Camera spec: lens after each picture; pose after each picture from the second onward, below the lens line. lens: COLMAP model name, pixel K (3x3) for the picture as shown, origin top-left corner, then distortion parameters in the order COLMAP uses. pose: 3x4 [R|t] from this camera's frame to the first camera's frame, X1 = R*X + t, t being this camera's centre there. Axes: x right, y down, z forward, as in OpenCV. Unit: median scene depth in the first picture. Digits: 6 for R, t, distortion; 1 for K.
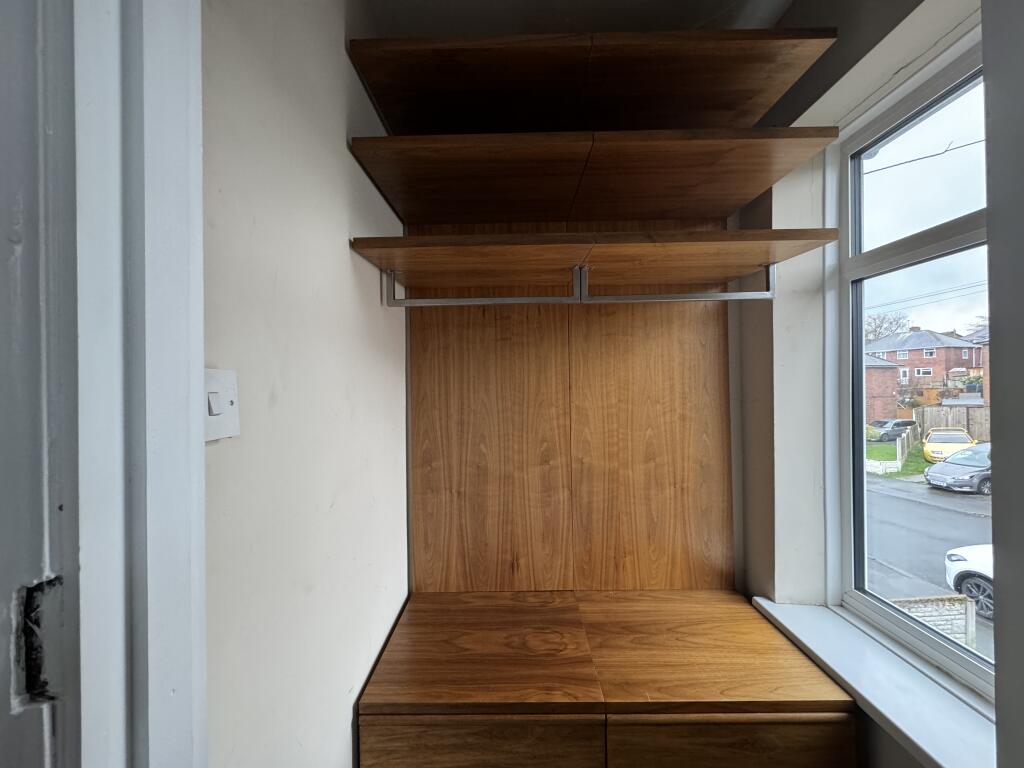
lens RADIAL K [[407.4, 0, 510.0], [0, 407.4, 381.6], [0, 0, 1]] dist [-0.004673, 0.000547]
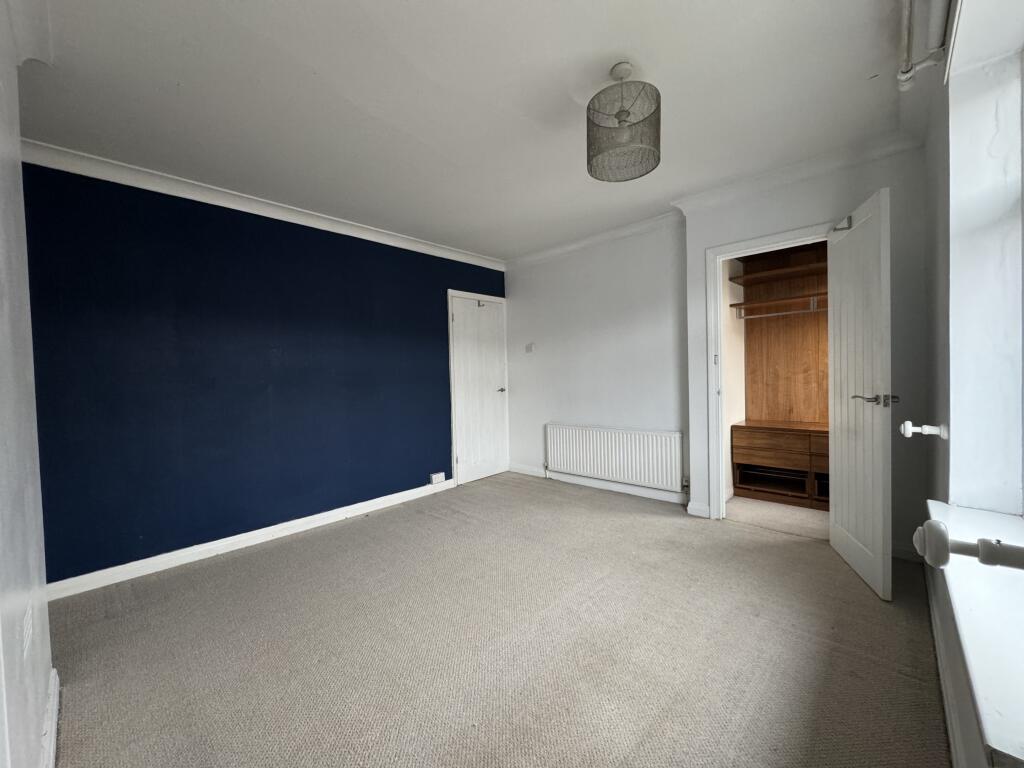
lens RADIAL K [[407.4, 0, 507.8], [0, 407.4, 379.5], [0, 0, 1]] dist [-0.004673, 0.000547]
pose [[0.734431, 0.005623, -0.678660, 0.447619], [0.016186, 0.999536, 0.025797, 0.148530], [0.678490, -0.029931, 0.734000, -2.154292]]
